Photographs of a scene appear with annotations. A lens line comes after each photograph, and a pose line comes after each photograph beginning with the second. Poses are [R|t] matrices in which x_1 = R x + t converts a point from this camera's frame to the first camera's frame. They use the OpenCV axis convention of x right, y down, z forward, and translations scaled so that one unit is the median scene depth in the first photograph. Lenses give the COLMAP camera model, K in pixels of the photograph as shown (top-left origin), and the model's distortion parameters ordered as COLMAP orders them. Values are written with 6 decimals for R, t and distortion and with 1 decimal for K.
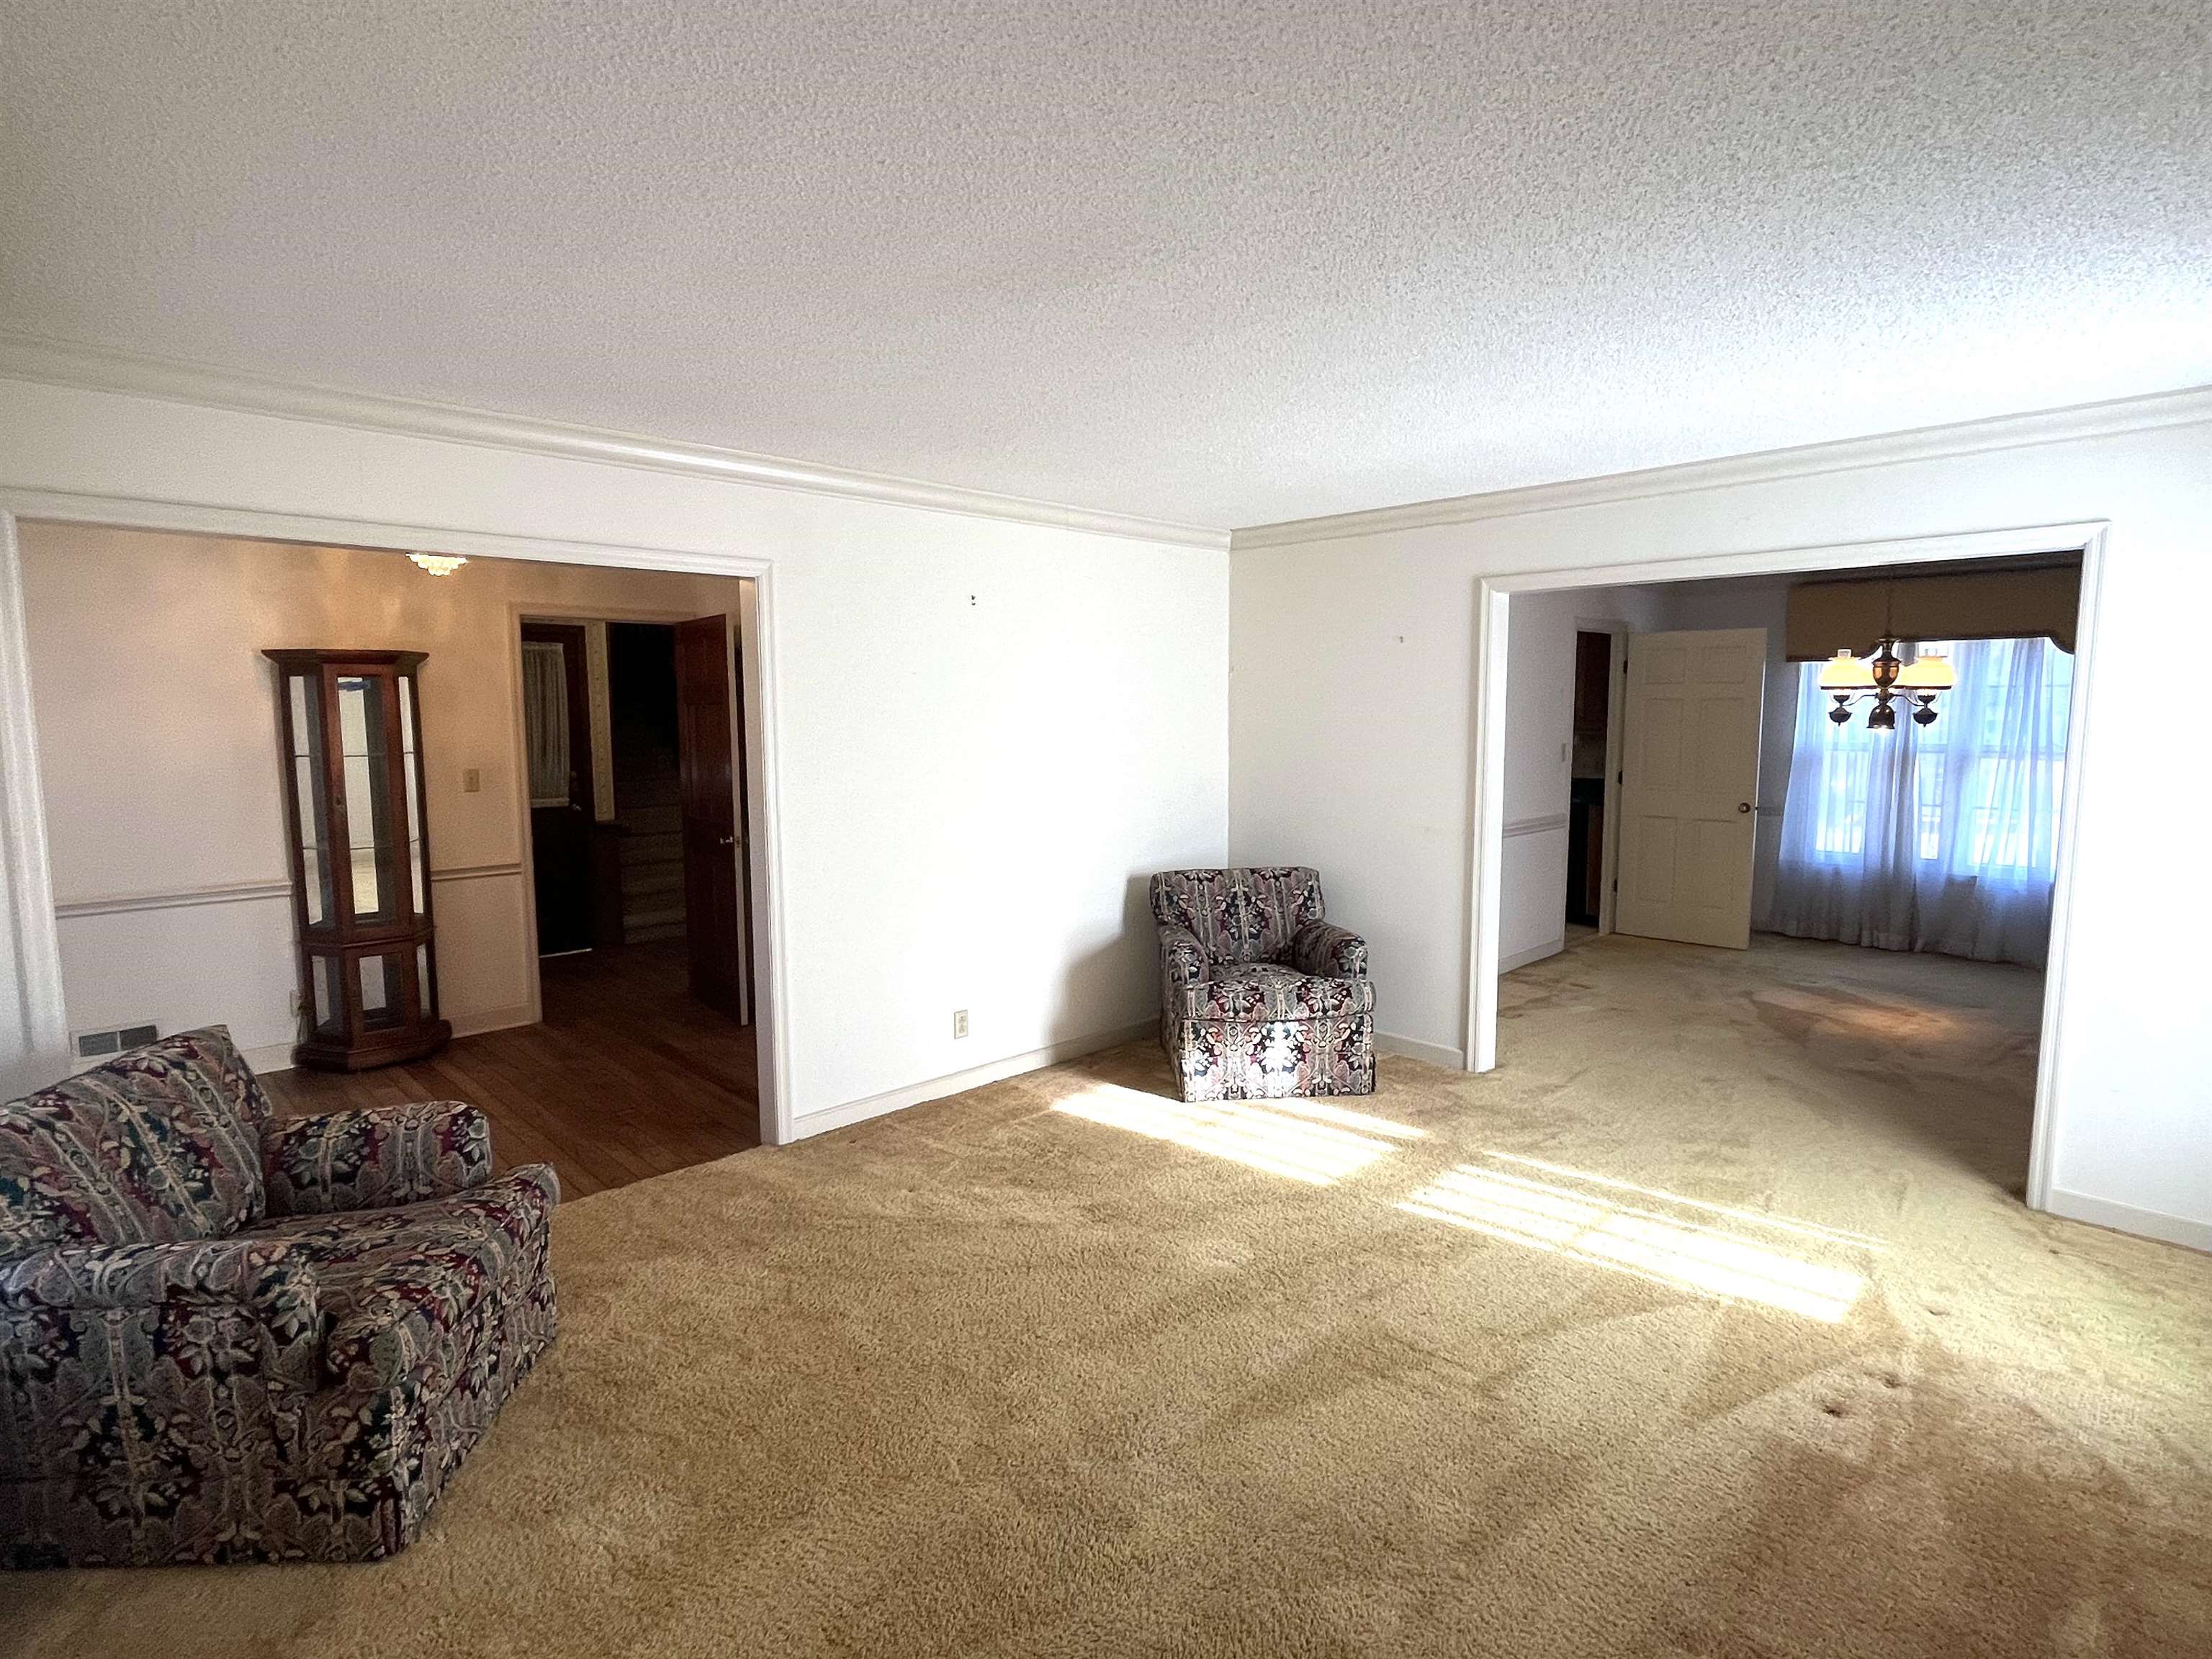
lens RADIAL K [[1142.9, 0, 1104.9], [0, 1142.9, 834.1], [0, 0, 1]] dist [-0.005397, -0.000062]
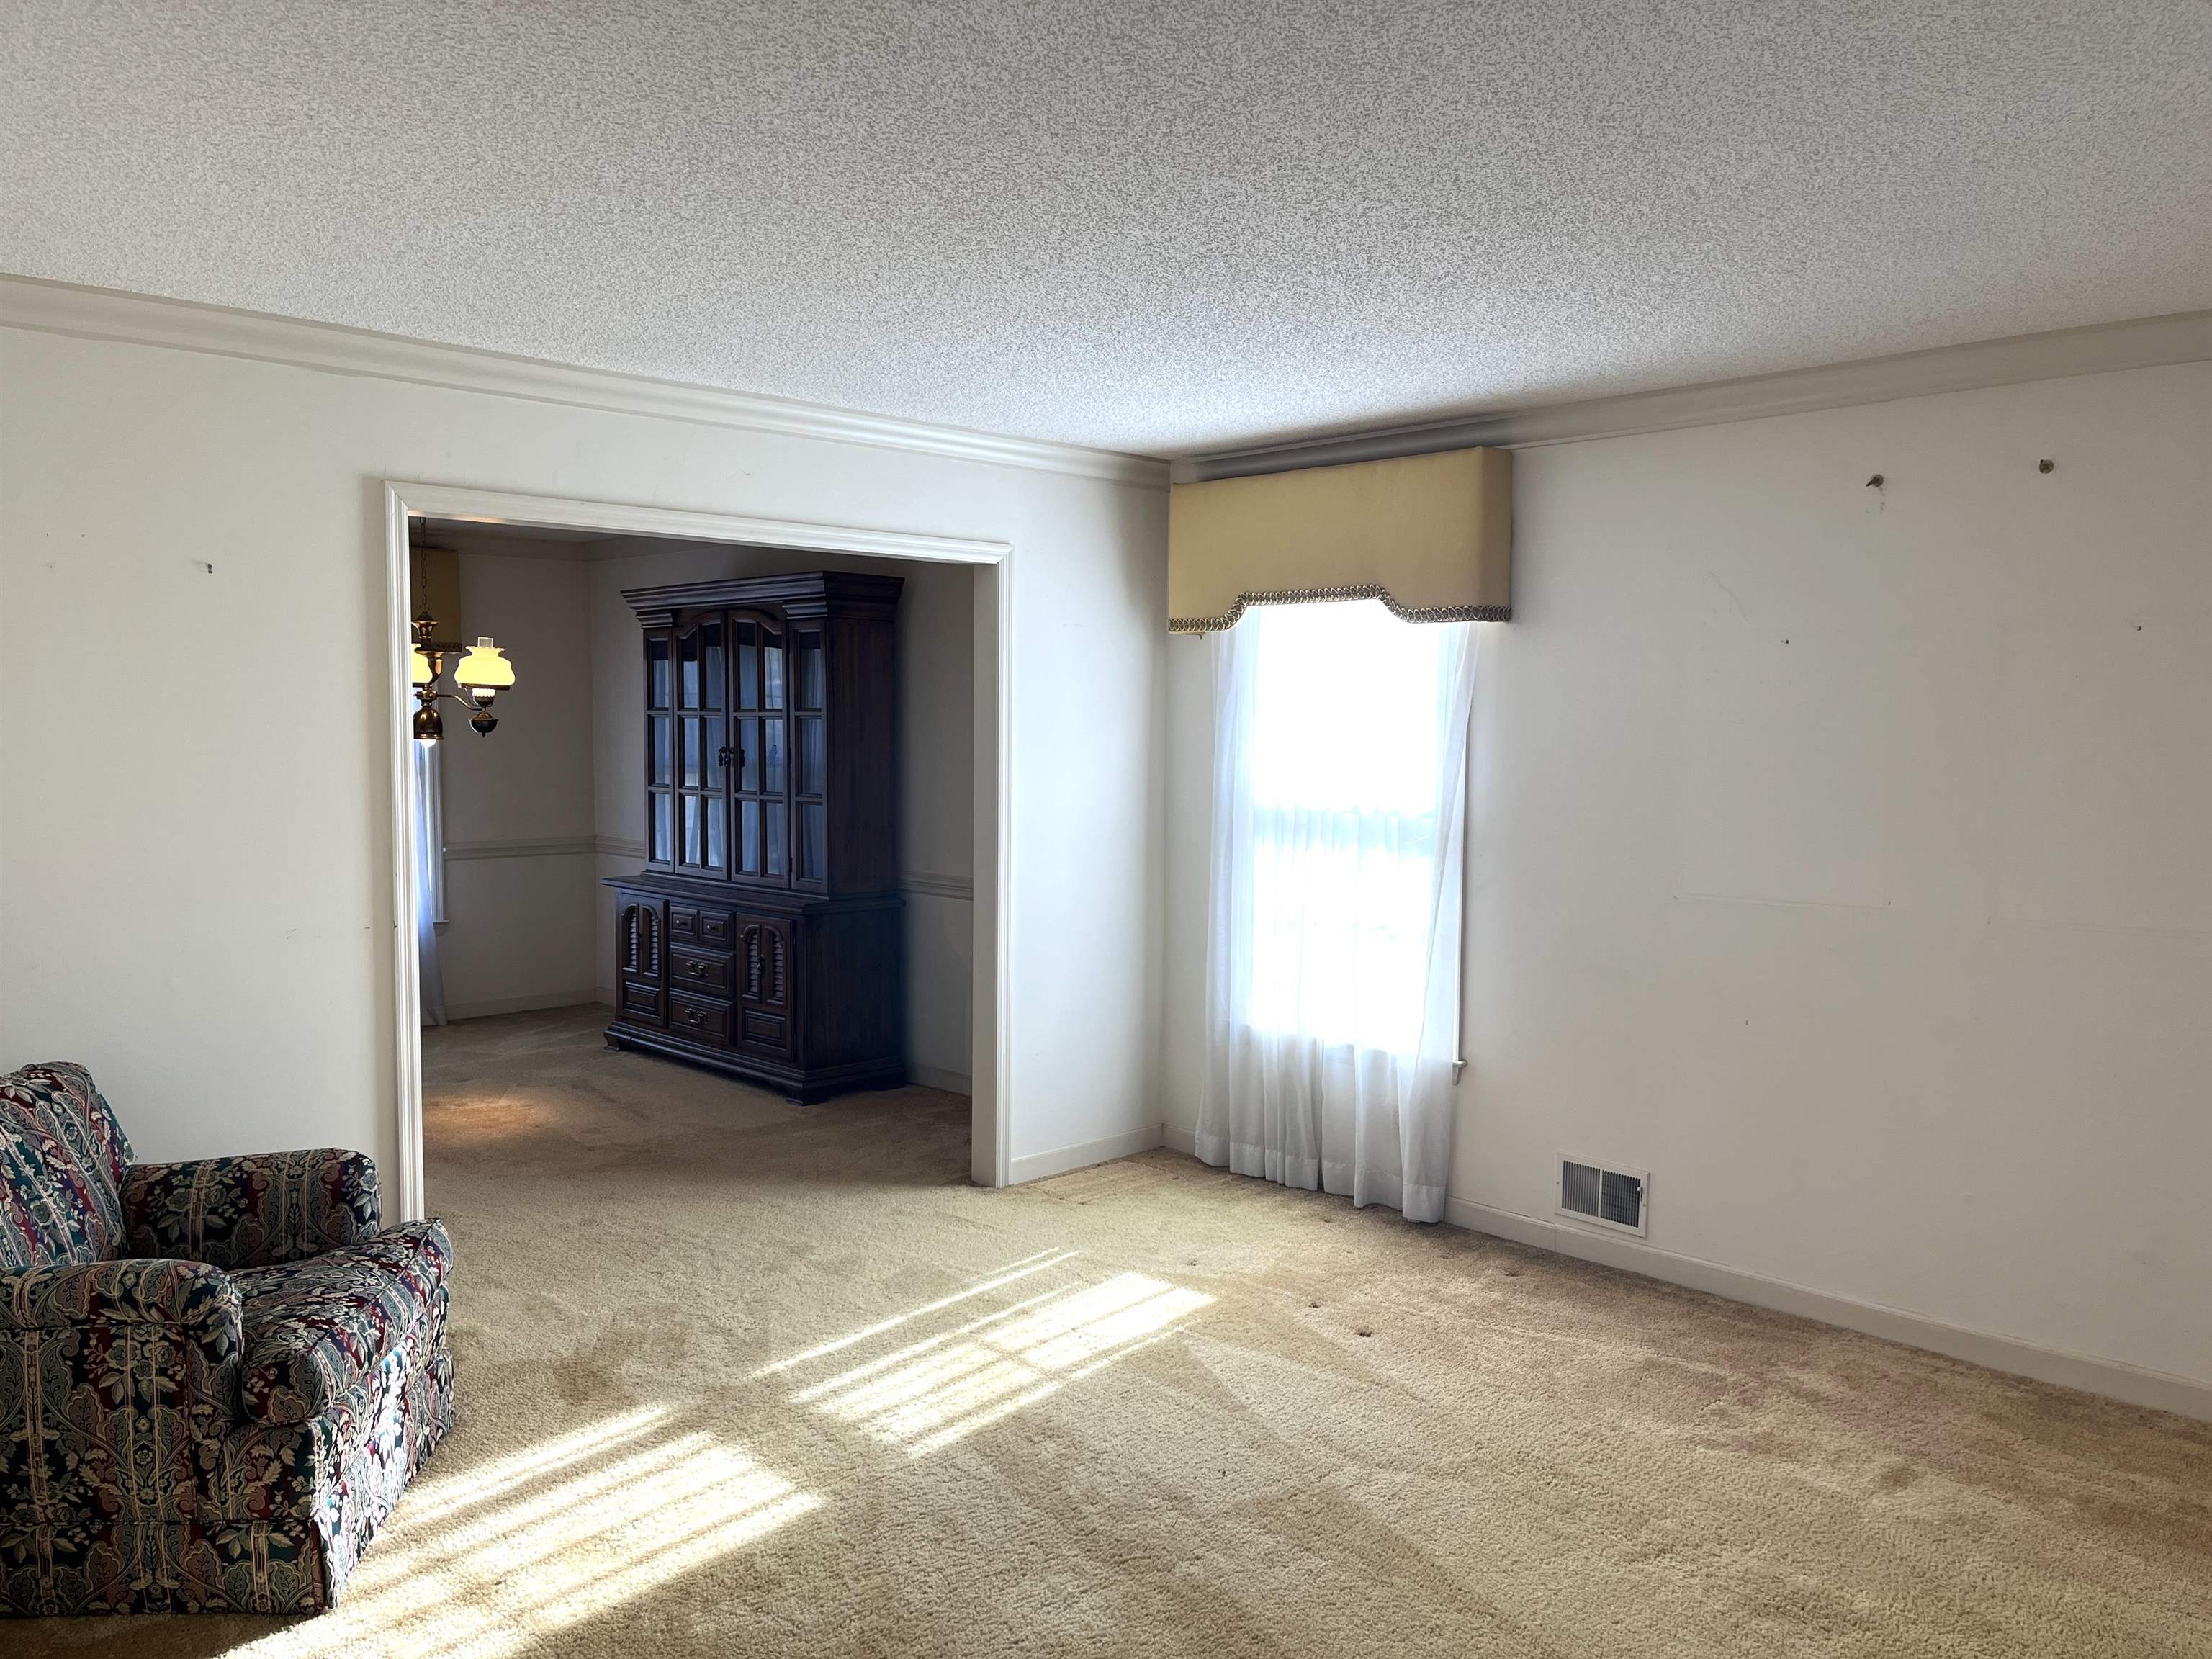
lens RADIAL K [[1673.9, 0, 1150.7], [0, 1673.9, 831.5], [0, 0, 1]] dist [0.029809, -0.003918]
pose [[-0.019415, -0.063438, 0.997797, -0.590736], [0.109866, 0.991806, 0.065195, -0.068611], [-0.993757, 0.110890, -0.012287, 0.711297]]
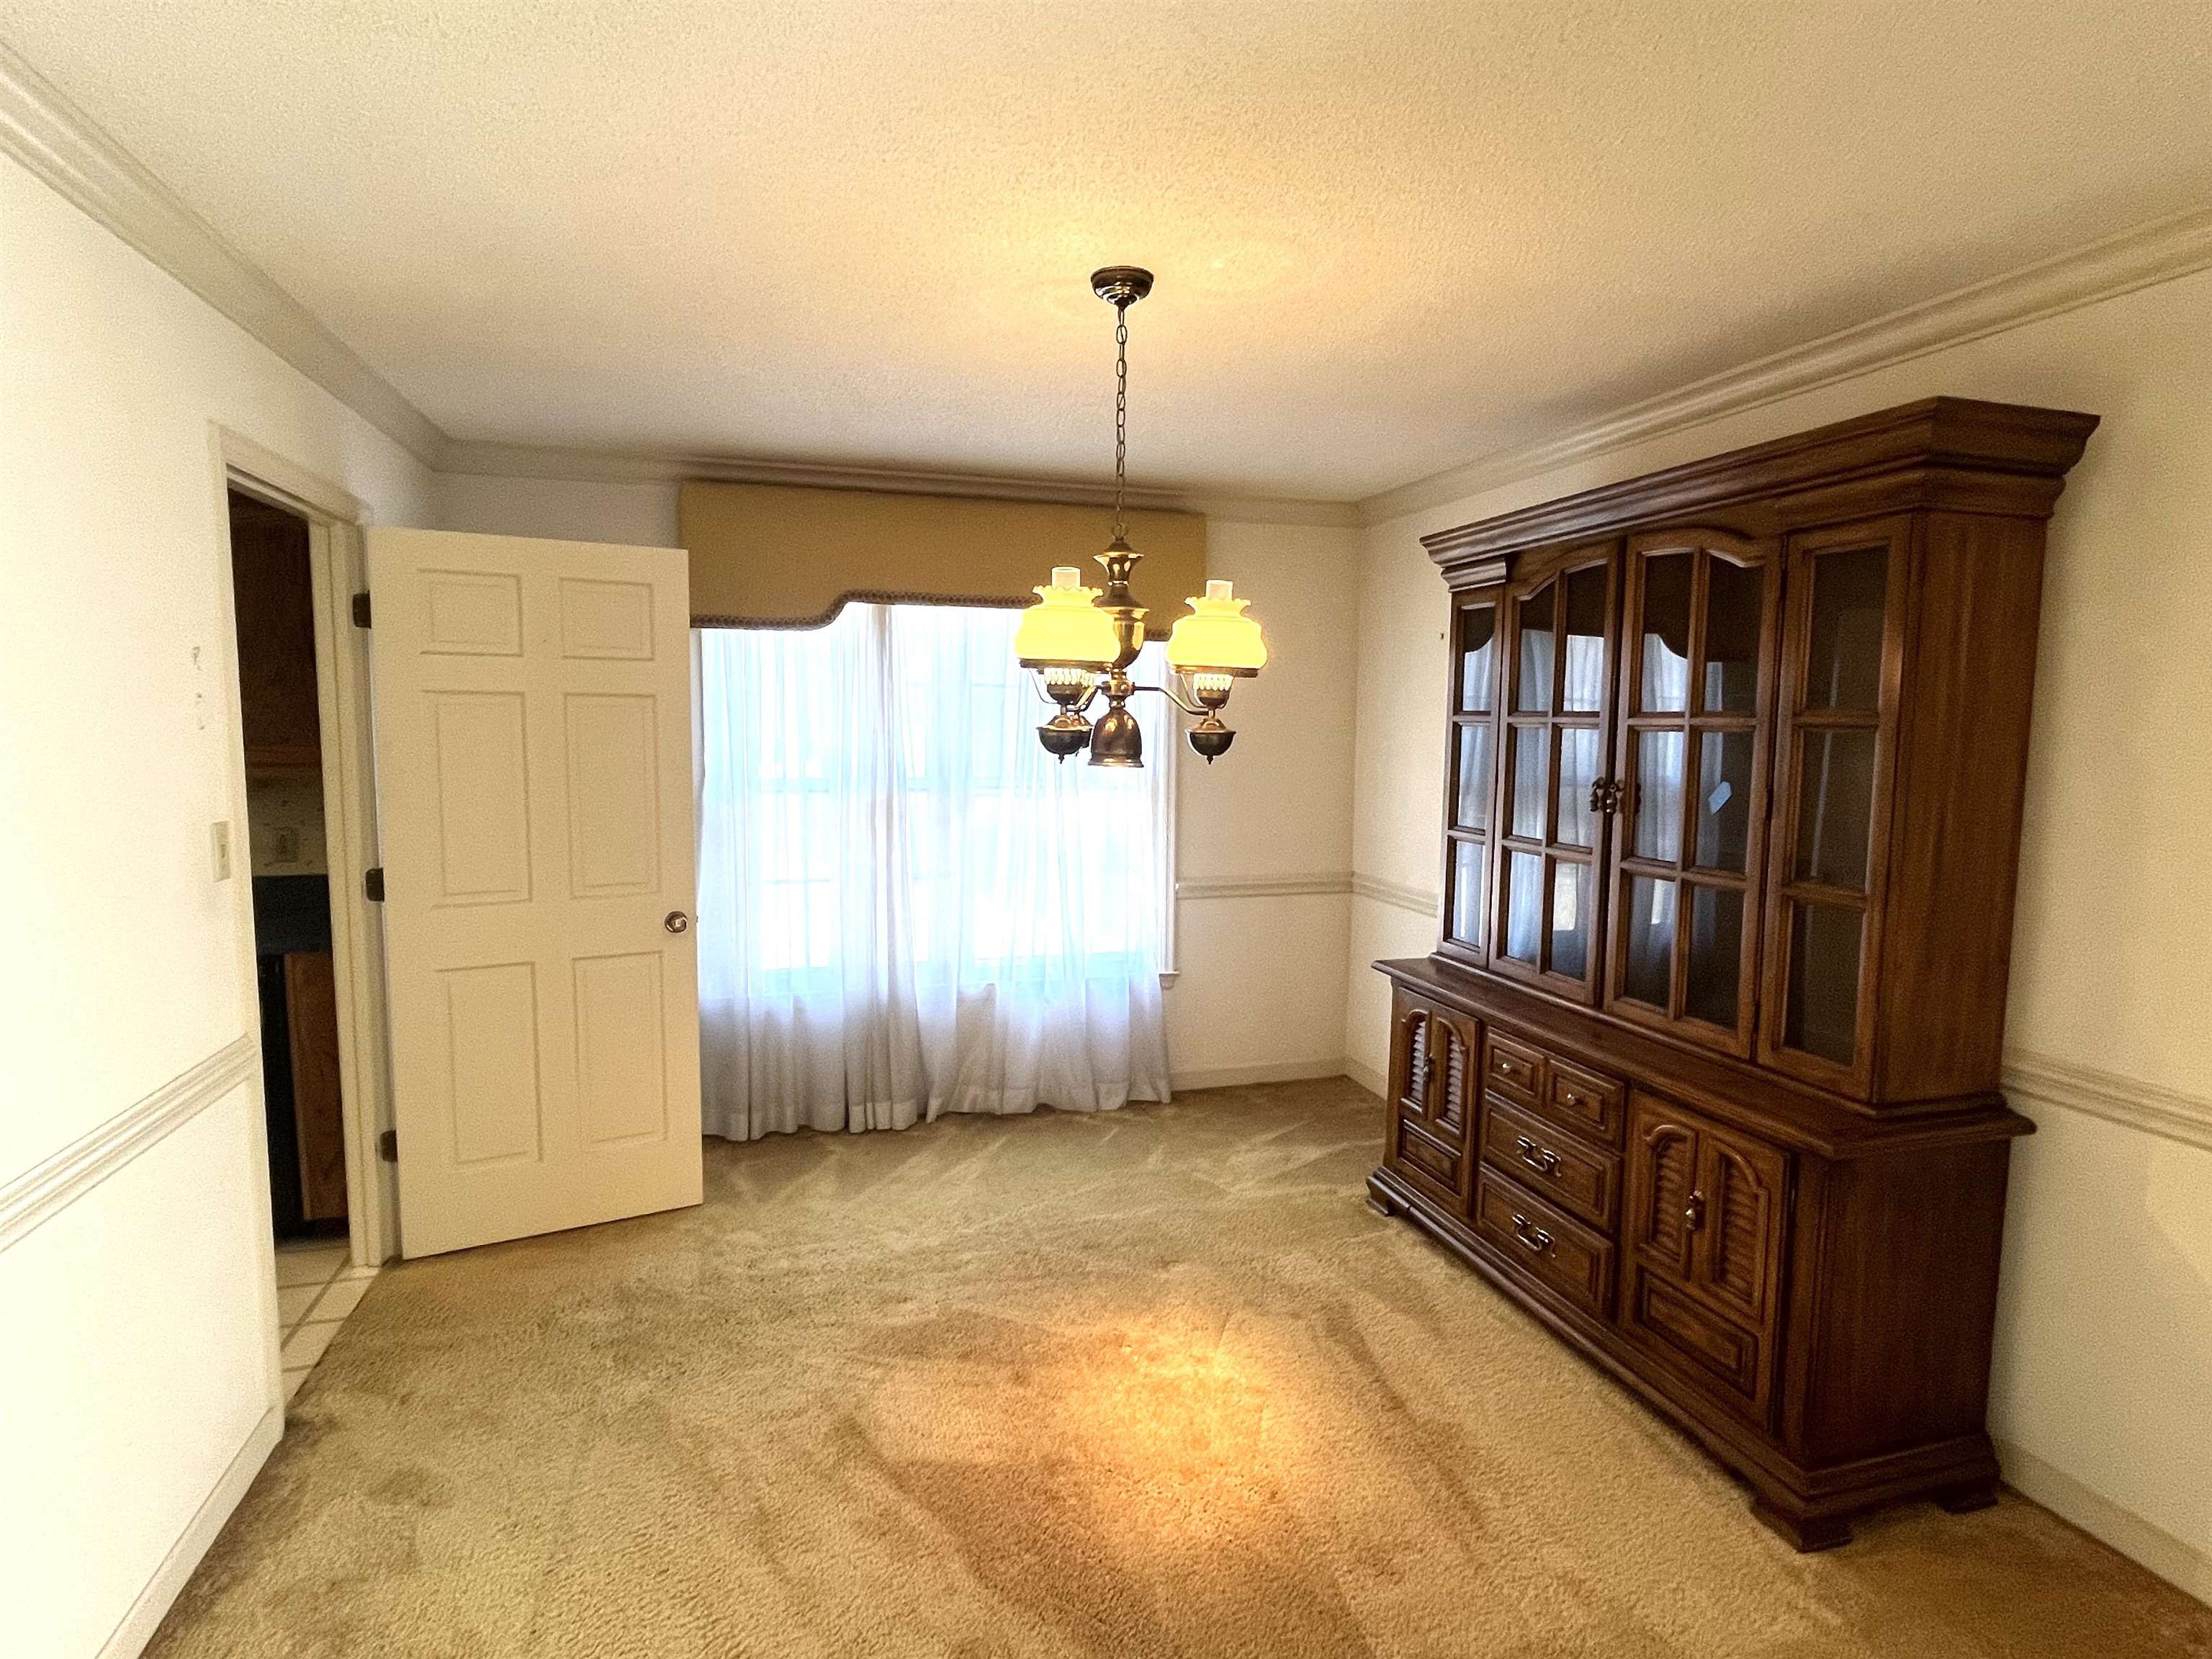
lens RADIAL K [[1142.9, 0, 1094.6], [0, 1142.9, 832.6], [0, 0, 1]] dist [-0.005397, -0.000062]
pose [[0.468787, -0.081227, 0.879568, 0.390290], [0.092714, 0.994787, 0.042454, -0.114602], [-0.878432, 0.061646, 0.473875, 1.057306]]
